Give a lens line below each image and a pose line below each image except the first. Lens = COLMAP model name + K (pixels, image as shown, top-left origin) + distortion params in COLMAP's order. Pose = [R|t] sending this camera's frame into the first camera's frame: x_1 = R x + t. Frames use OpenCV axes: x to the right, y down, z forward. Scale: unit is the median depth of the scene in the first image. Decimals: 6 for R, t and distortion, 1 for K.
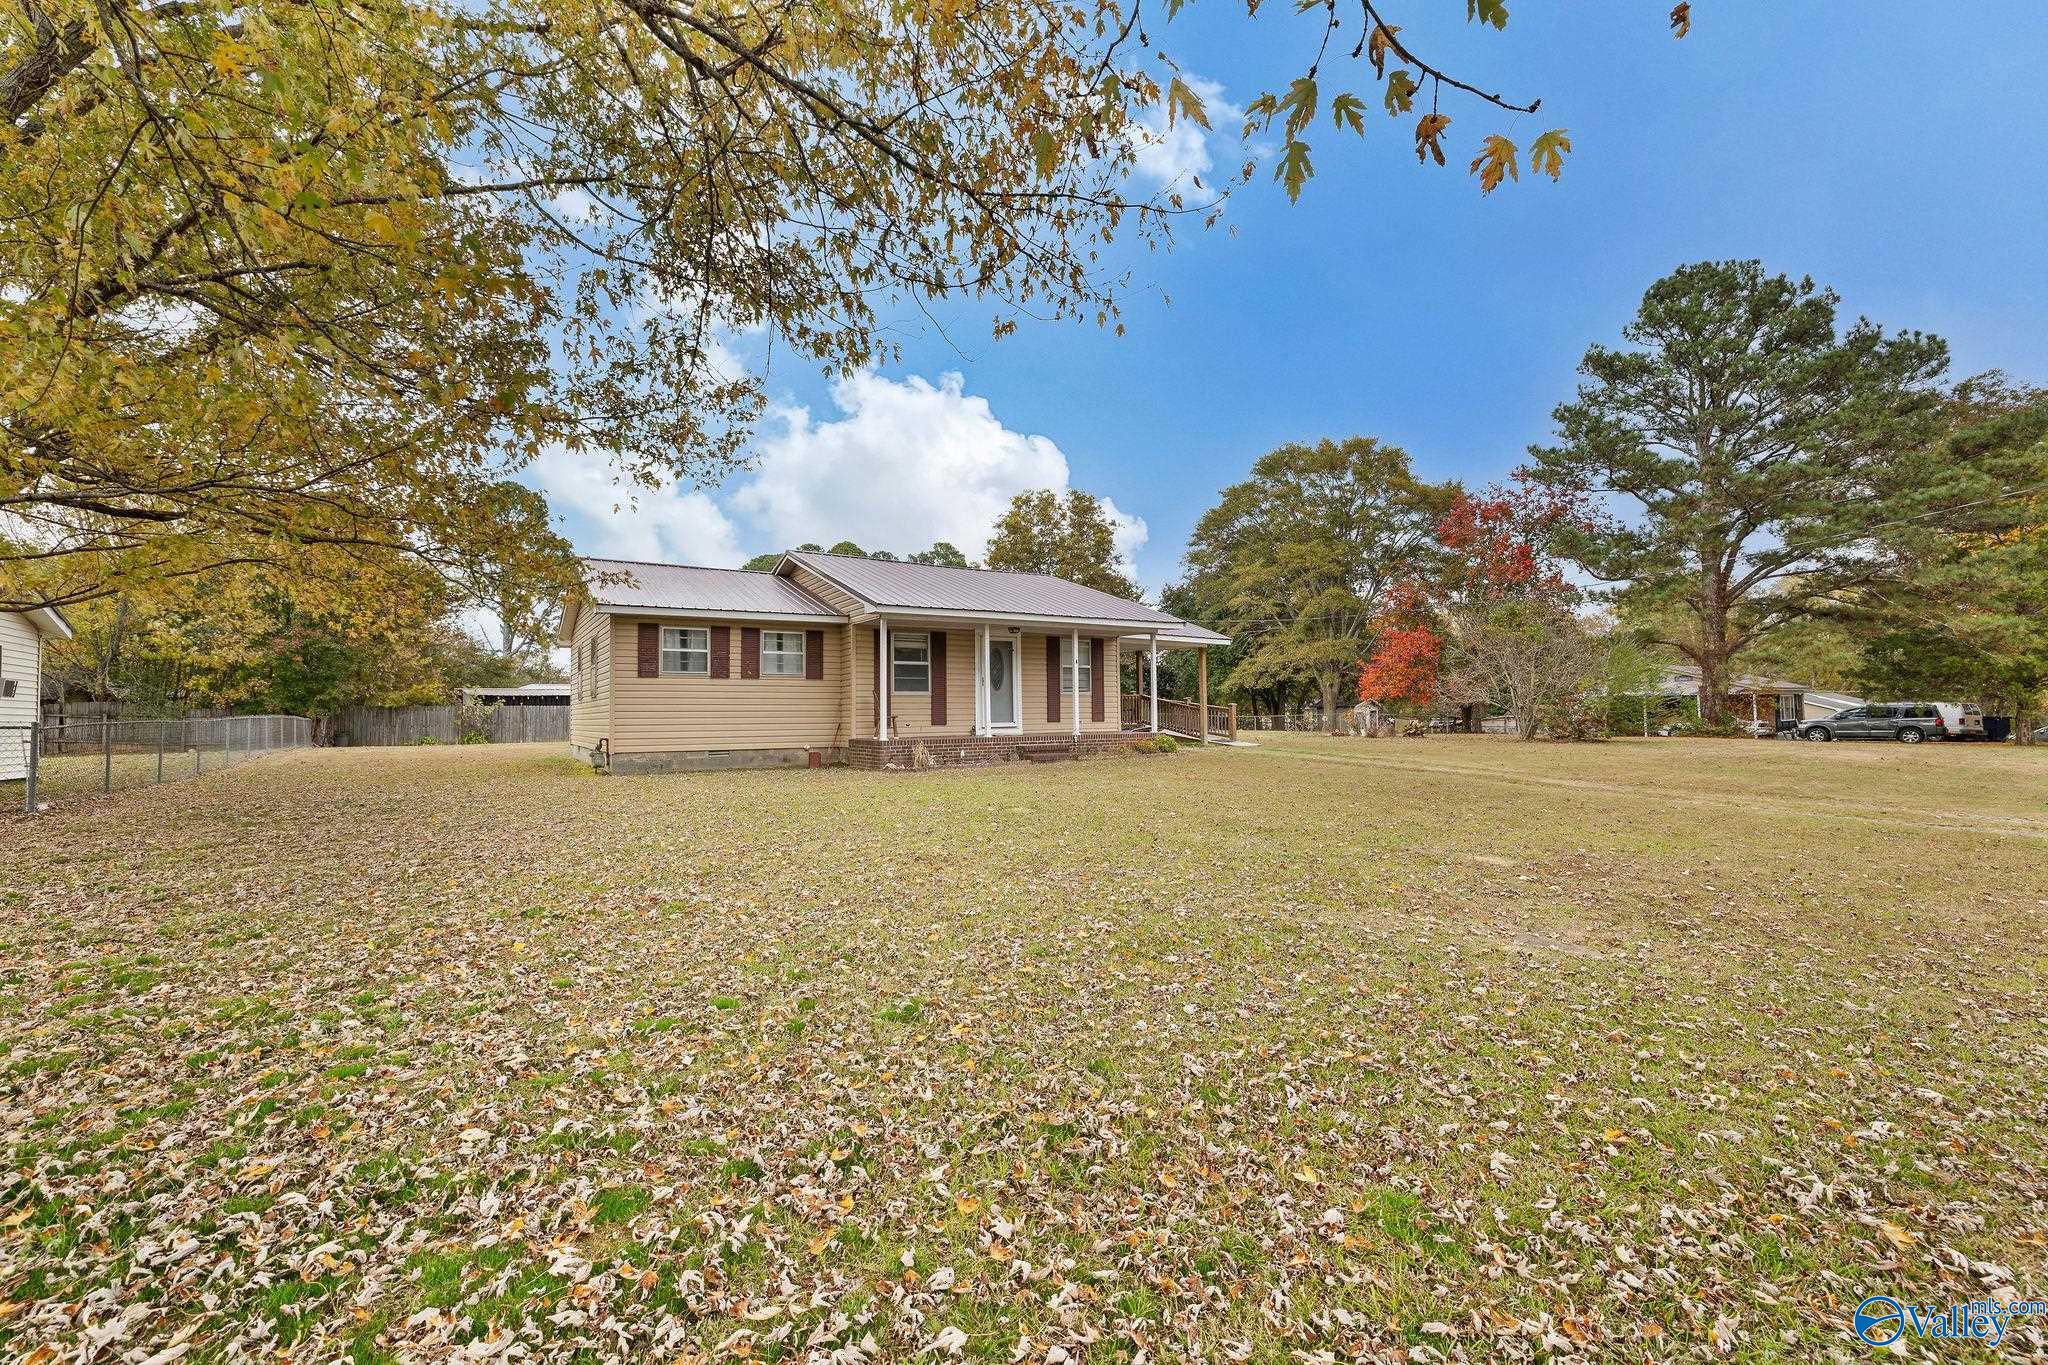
lens RADIAL K [[873.1, 0, 1029.6], [0, 873.1, 681.8], [0, 0, 1]] dist [0.003421, -0.000537]
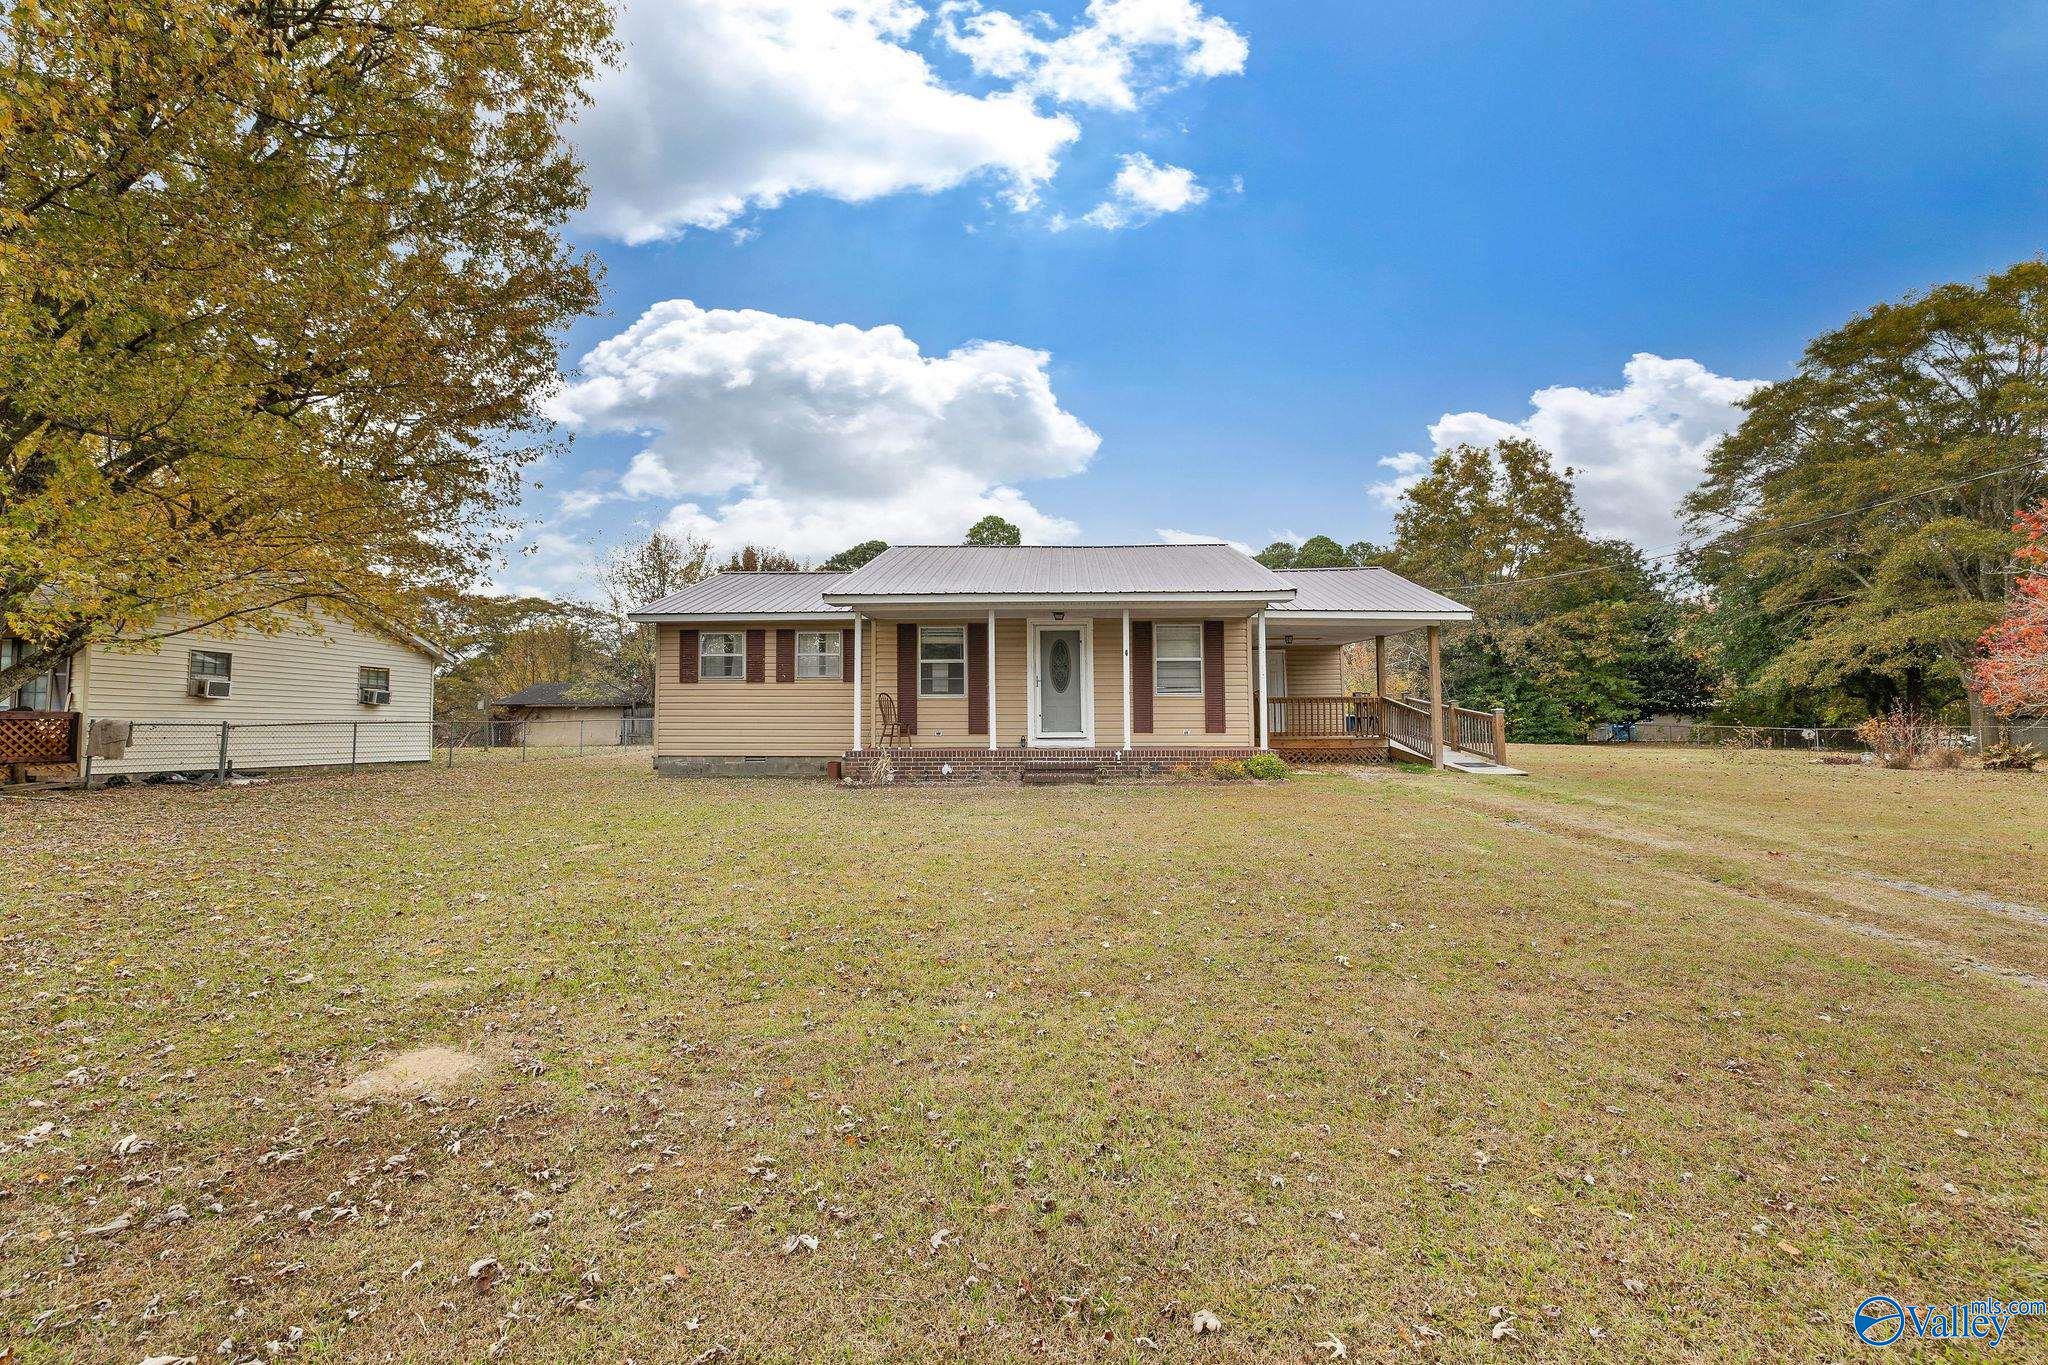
lens RADIAL K [[873.1, 0, 1034.1], [0, 873.1, 687.1], [0, 0, 1]] dist [0.003421, -0.000537]
pose [[0.827118, -0.014438, -0.561842, 0.410554], [0.013787, 0.999890, -0.005397, 0.009569], [0.561859, -0.003282, 0.827227, 0.330432]]
